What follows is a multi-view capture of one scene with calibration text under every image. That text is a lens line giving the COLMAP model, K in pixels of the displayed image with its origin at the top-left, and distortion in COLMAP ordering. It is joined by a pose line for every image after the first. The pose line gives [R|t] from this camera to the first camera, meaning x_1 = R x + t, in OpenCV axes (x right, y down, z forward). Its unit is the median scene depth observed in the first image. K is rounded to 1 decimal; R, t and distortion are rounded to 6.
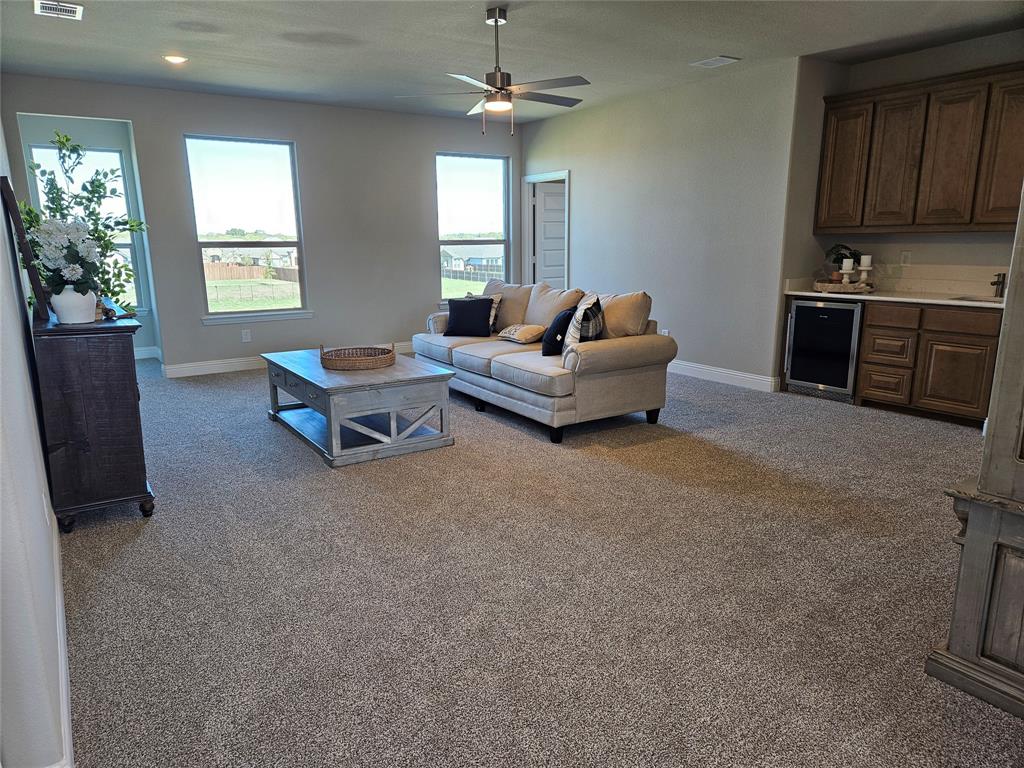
lens RADIAL K [[685.9, 0, 504.2], [0, 685.9, 393.5], [0, 0, 1]] dist [0.081224, -0.076191]
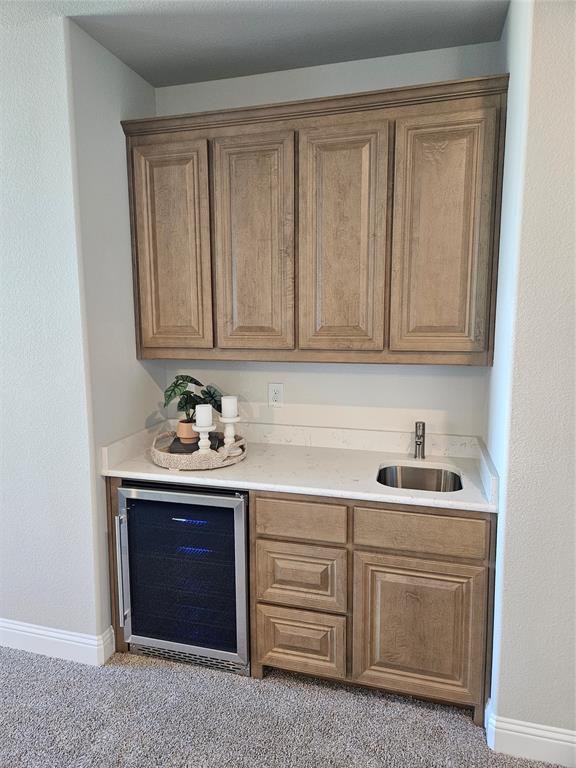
lens RADIAL K [[514.4, 0, 284.4], [0, 514.4, 386.6], [0, 0, 1]] dist [0.081224, -0.076191]
pose [[0.757179, -0.081794, 0.648066, 0.282010], [0.138198, 0.989730, -0.036550, -0.190641], [-0.638421, 0.117236, 0.760707, 0.659980]]
